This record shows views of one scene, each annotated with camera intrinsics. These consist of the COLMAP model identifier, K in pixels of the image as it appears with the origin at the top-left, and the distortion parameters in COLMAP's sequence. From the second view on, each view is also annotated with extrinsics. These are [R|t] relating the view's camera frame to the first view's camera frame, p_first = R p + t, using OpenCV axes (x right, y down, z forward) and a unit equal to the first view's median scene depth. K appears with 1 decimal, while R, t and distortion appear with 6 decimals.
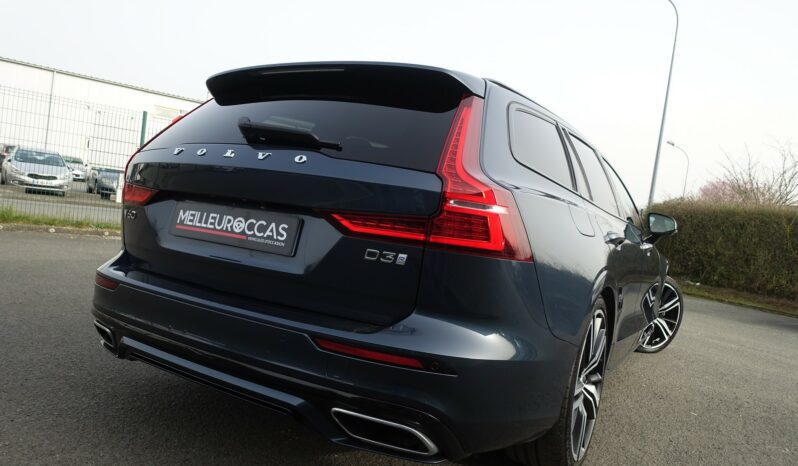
lens RADIAL K [[549.5, 0, 397.5], [0, 549.5, 228.9], [0, 0, 1]] dist [-0.009517, 0.001783]
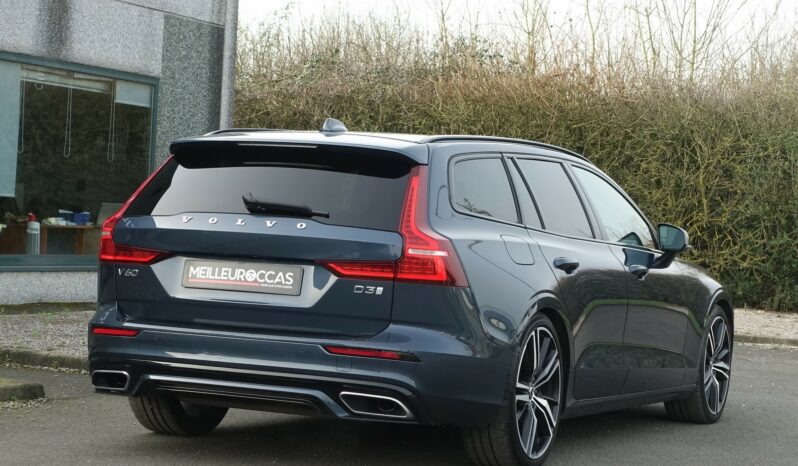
lens RADIAL K [[1854.1, 0, 398.7], [0, 1854.1, 233.1], [0, 0, 1]] dist [-0.043647, 0.000000]
pose [[0.991958, -0.064732, 0.108762, -0.429760], [0.065608, 0.997835, -0.004488, -0.068321], [-0.108237, 0.011587, 0.994058, -3.618438]]
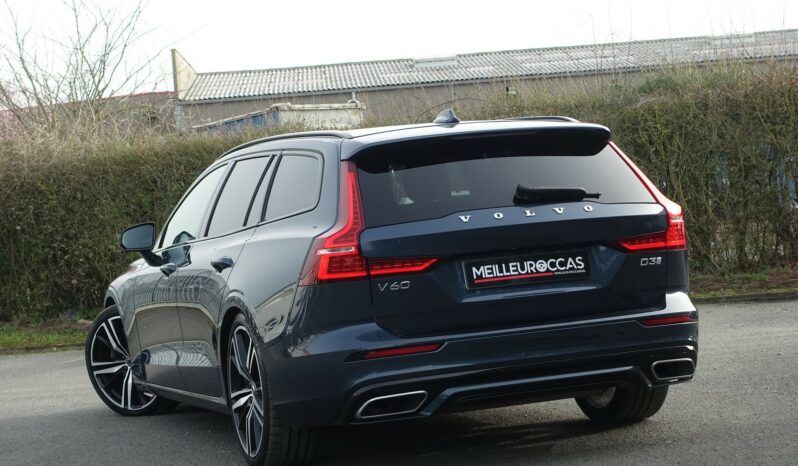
lens RADIAL K [[1854.1, 0, 399.9], [0, 1854.1, 235.0], [0, 0, 1]] dist [-0.043647, 0.000000]
pose [[0.616378, -0.179053, 0.766823, -3.998151], [0.174325, 0.980670, 0.088862, -0.547937], [-0.767912, 0.078904, 0.635677, -1.601931]]
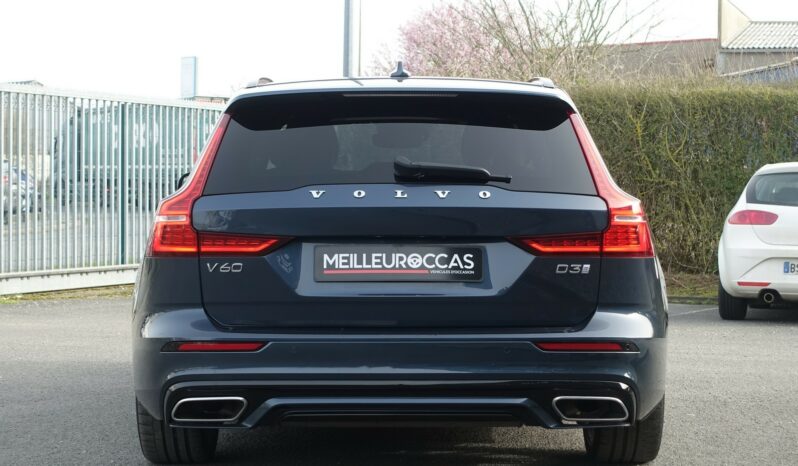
lens RADIAL K [[1854.1, 0, 397.3], [0, 1854.1, 230.4], [0, 0, 1]] dist [-0.043647, 0.000000]
pose [[0.858288, -0.128817, 0.496737, -2.140343], [0.111616, 0.991668, 0.064311, -0.306542], [-0.500883, 0.000247, 0.865515, -2.116289]]
